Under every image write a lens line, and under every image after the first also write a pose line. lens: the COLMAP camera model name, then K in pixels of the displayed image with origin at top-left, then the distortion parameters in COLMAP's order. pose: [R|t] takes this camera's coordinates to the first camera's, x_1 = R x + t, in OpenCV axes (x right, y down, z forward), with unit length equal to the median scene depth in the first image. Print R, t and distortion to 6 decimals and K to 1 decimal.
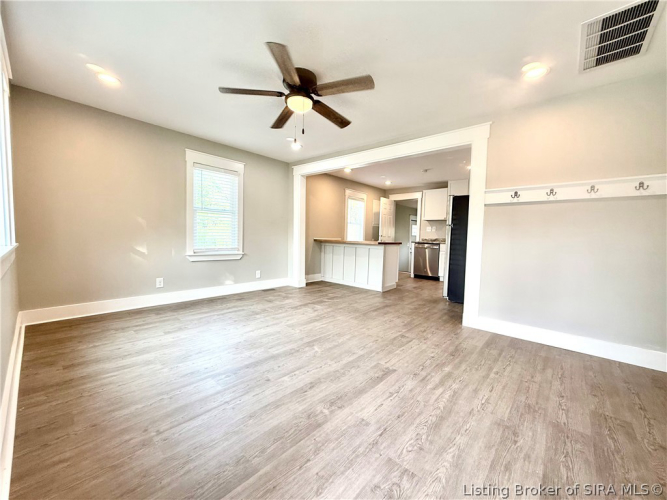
lens RADIAL K [[265.5, 0, 330.2], [0, 265.5, 249.2], [0, 0, 1]] dist [-0.001846, 0.000849]
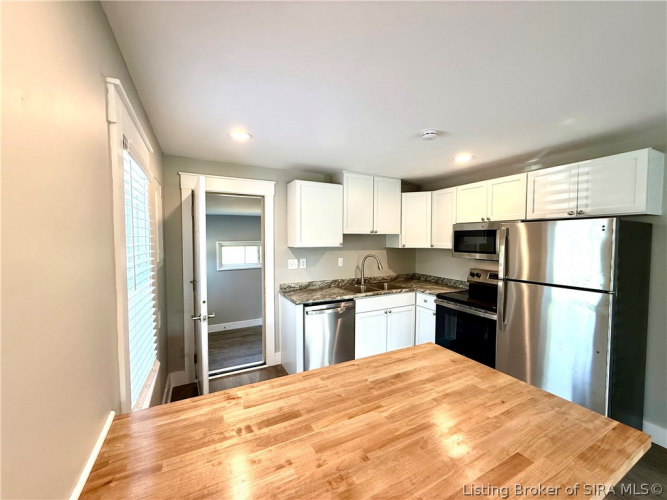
lens RADIAL K [[265.5, 0, 331.7], [0, 265.5, 250.9], [0, 0, 1]] dist [-0.001846, 0.000849]
pose [[0.360661, -0.064051, 0.930495, -0.109972], [0.051486, 0.997485, 0.048706, -0.302000], [-0.931275, 0.030341, 0.363052, 1.947128]]
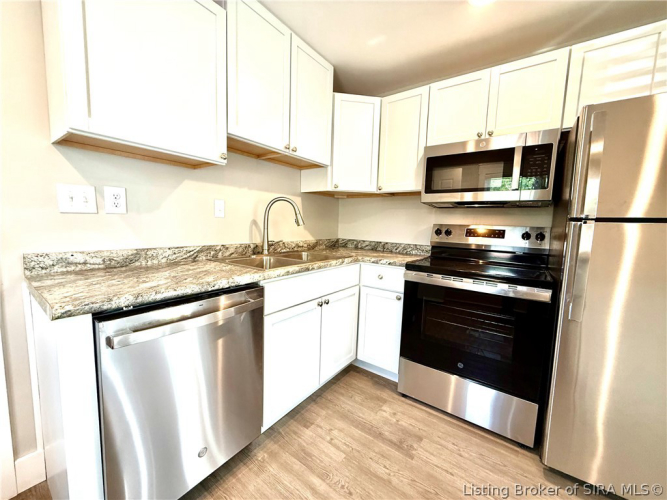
lens RADIAL K [[265.5, 0, 331.3], [0, 265.5, 250.2], [0, 0, 1]] dist [-0.001846, 0.000849]
pose [[-0.099034, -0.123435, 0.987399, 0.474886], [0.014773, 0.991985, 0.125490, -0.156365], [-0.994974, 0.027014, -0.096417, 2.188000]]
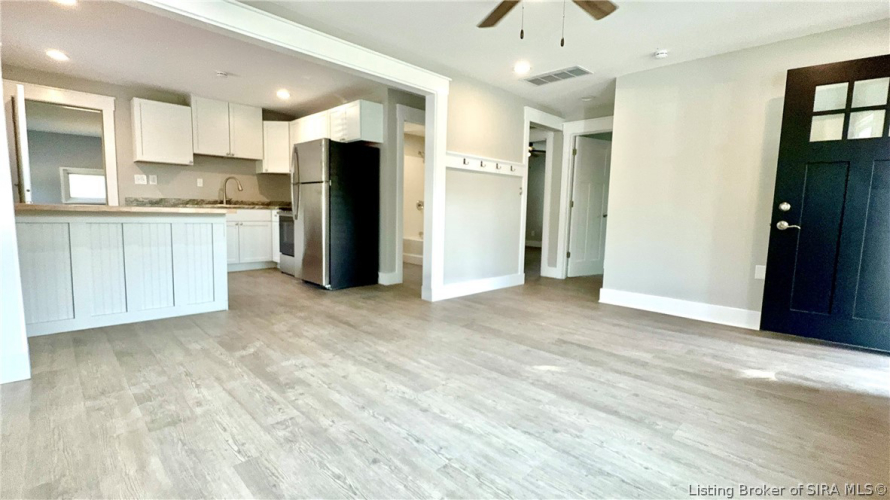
lens RADIAL K [[400.0, 0, 445.5], [0, 400.0, 249.1], [0, 0, 1]] dist [0.002396, -0.001220]
pose [[0.055888, -0.123357, 0.990787, -0.914279], [0.026014, 0.992181, 0.122063, -0.056606], [-0.998098, 0.018953, 0.058660, 0.986311]]
